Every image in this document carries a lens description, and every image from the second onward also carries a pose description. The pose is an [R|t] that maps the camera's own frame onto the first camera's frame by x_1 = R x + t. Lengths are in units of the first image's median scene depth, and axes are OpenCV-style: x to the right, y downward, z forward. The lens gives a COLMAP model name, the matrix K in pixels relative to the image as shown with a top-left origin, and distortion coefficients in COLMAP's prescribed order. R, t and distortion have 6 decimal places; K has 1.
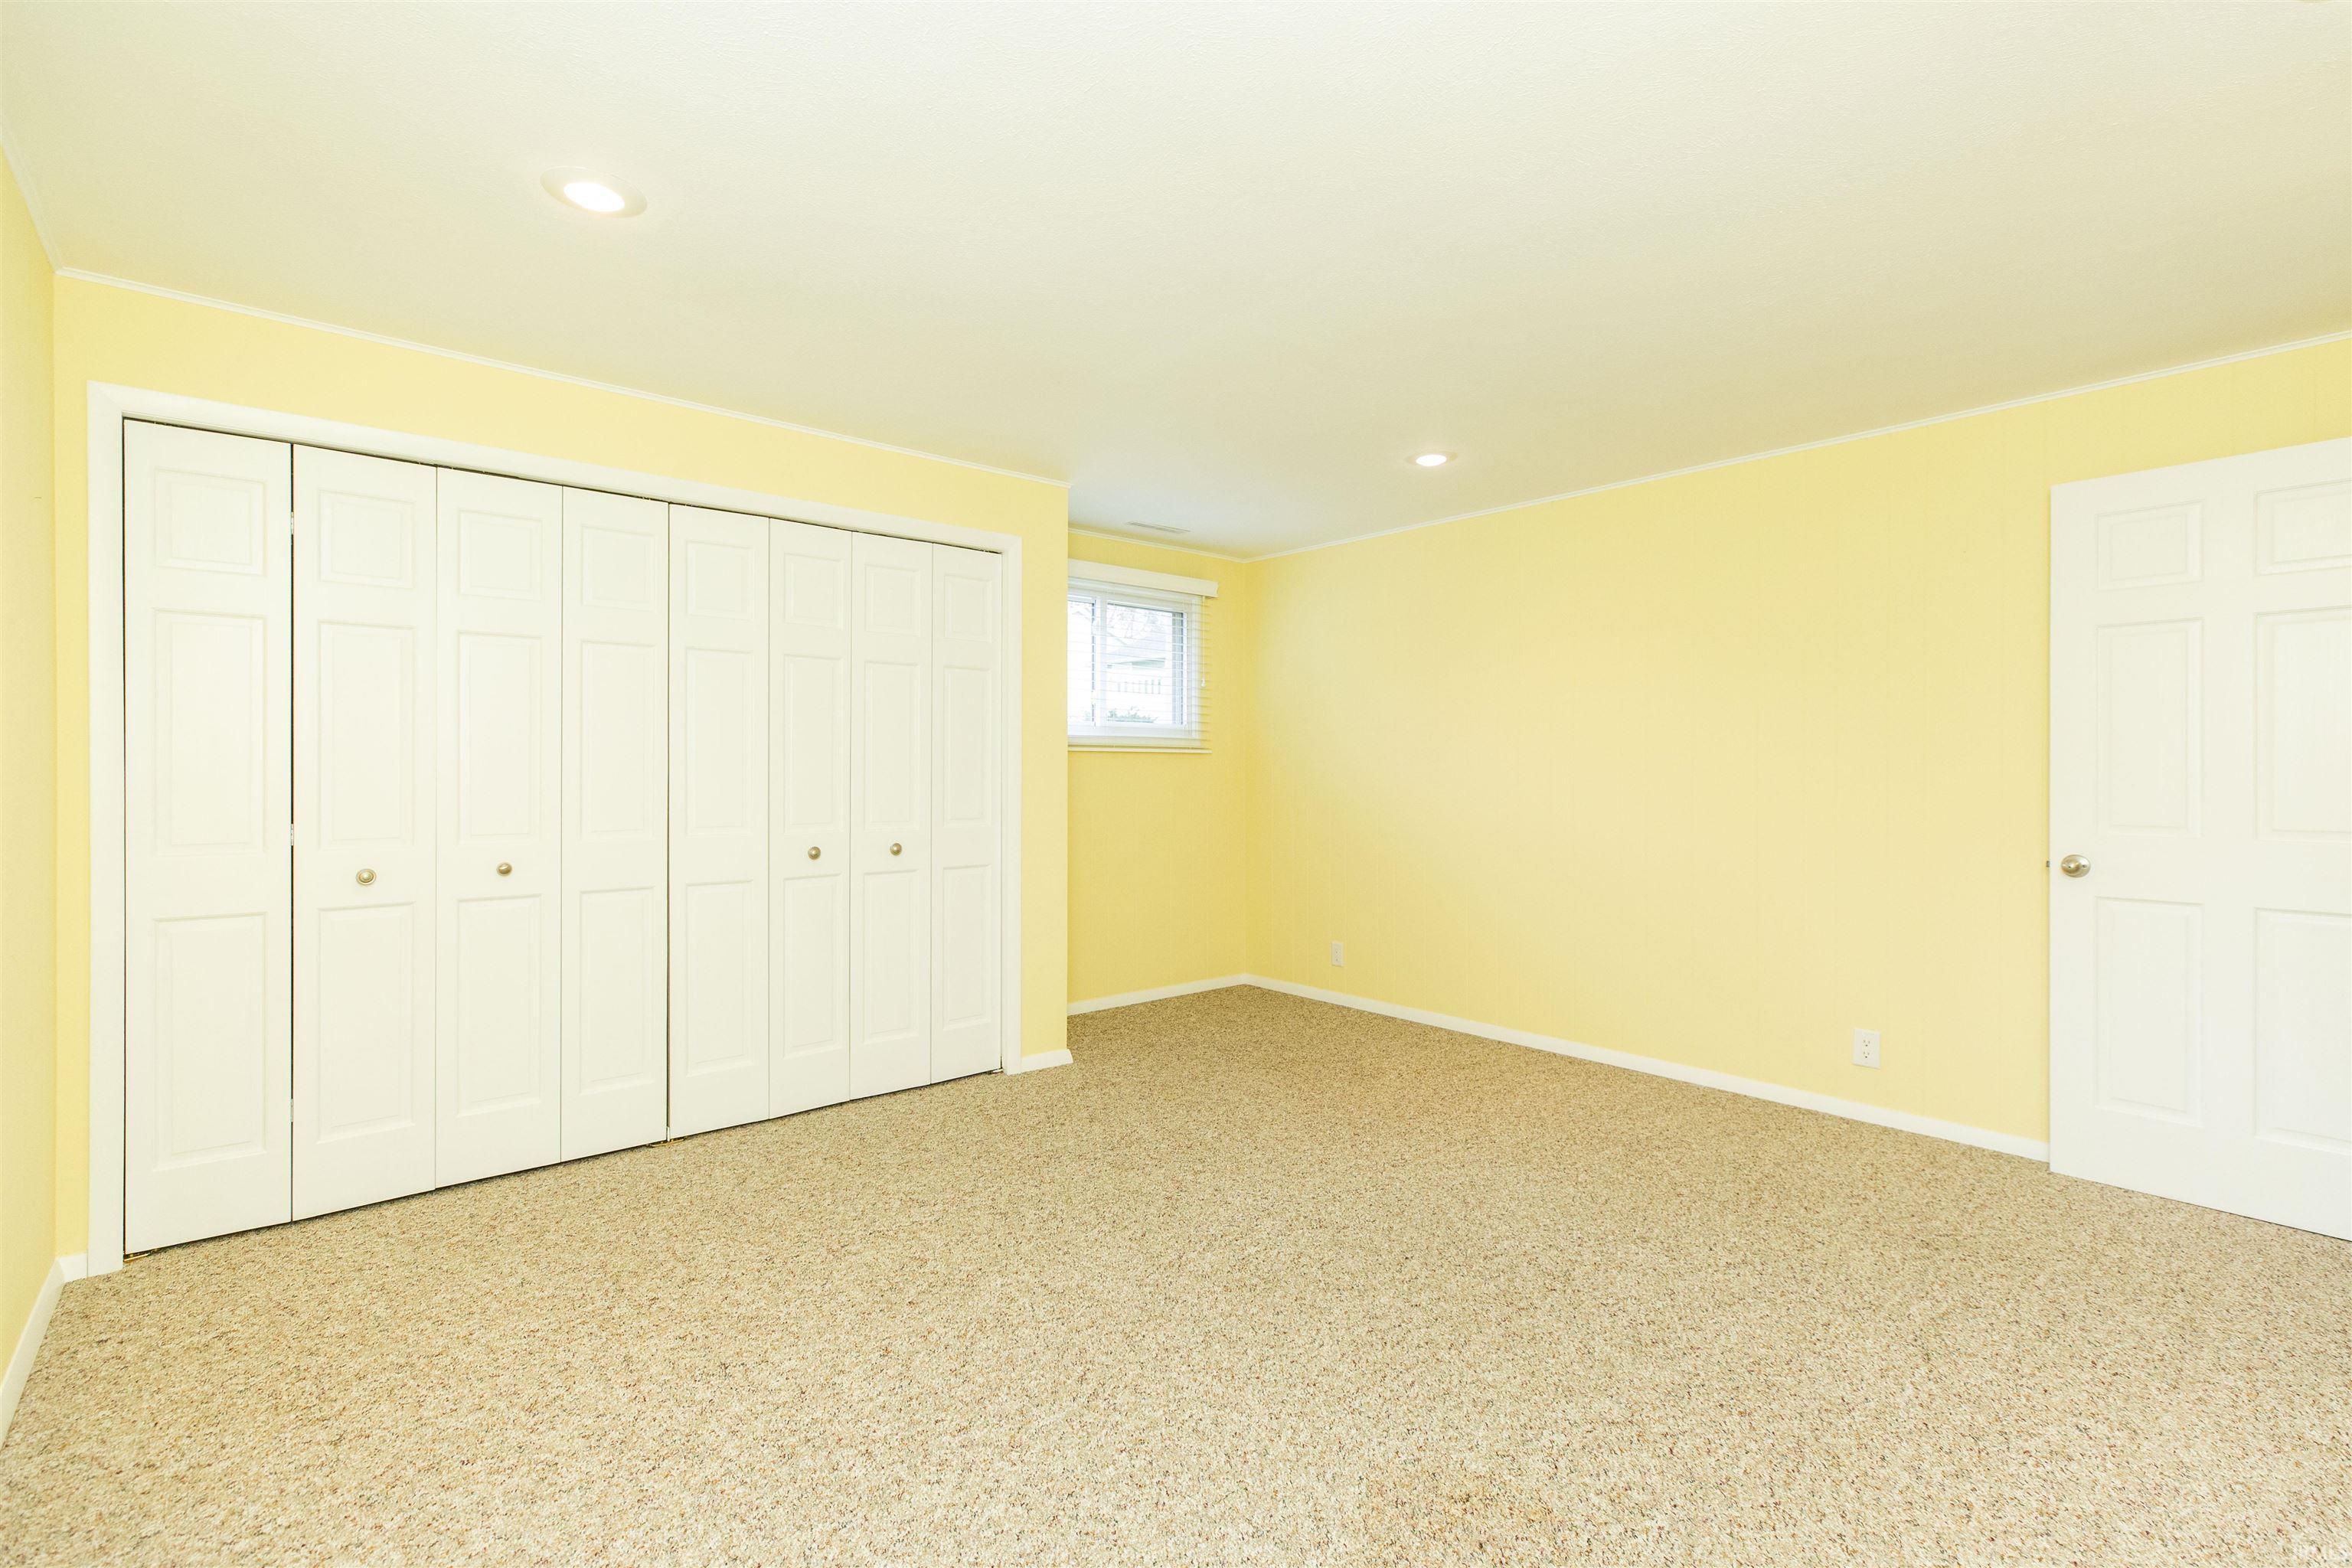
lens RADIAL K [[1063.8, 0, 1164.5], [0, 1063.8, 783.4], [0, 0, 1]] dist [0.004547, -0.000540]
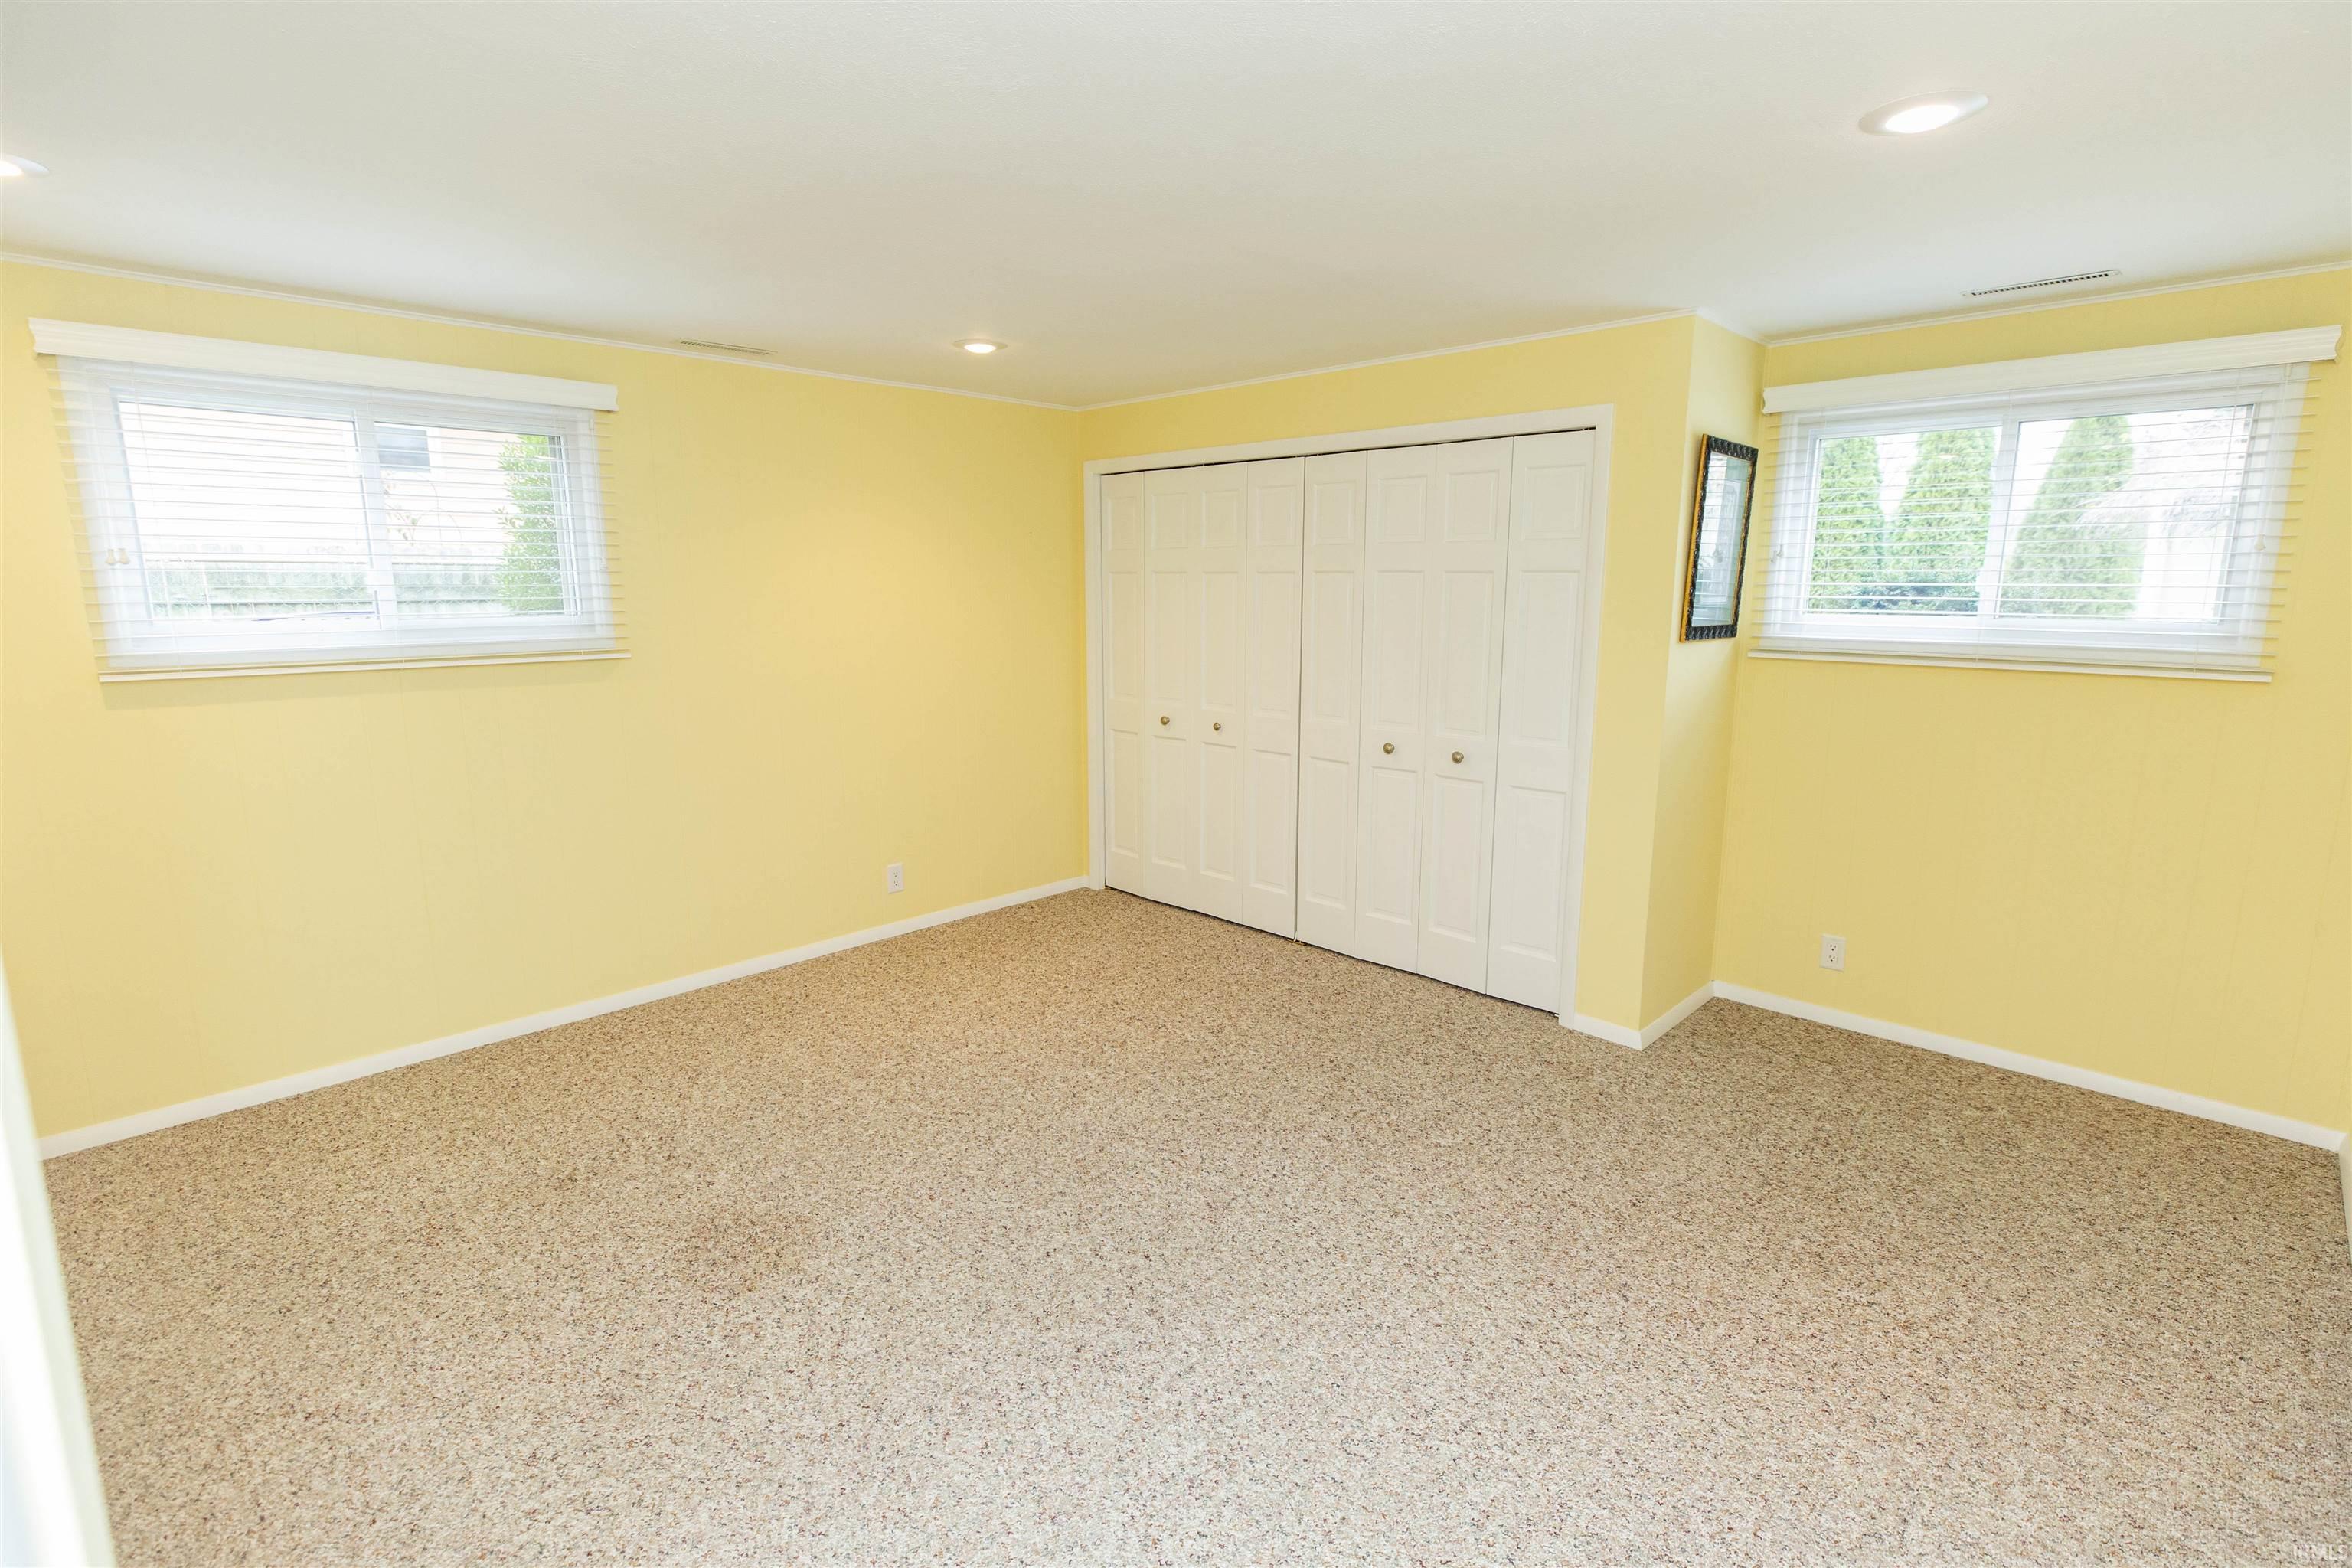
lens RADIAL K [[1063.8, 0, 1160.0], [0, 1063.8, 769.9], [0, 0, 1]] dist [0.004547, -0.000540]
pose [[0.101927, 0.168601, -0.980400, 0.825782], [-0.016048, 0.985683, 0.167841, -0.107622], [0.994662, -0.001374, 0.103173, 0.694867]]
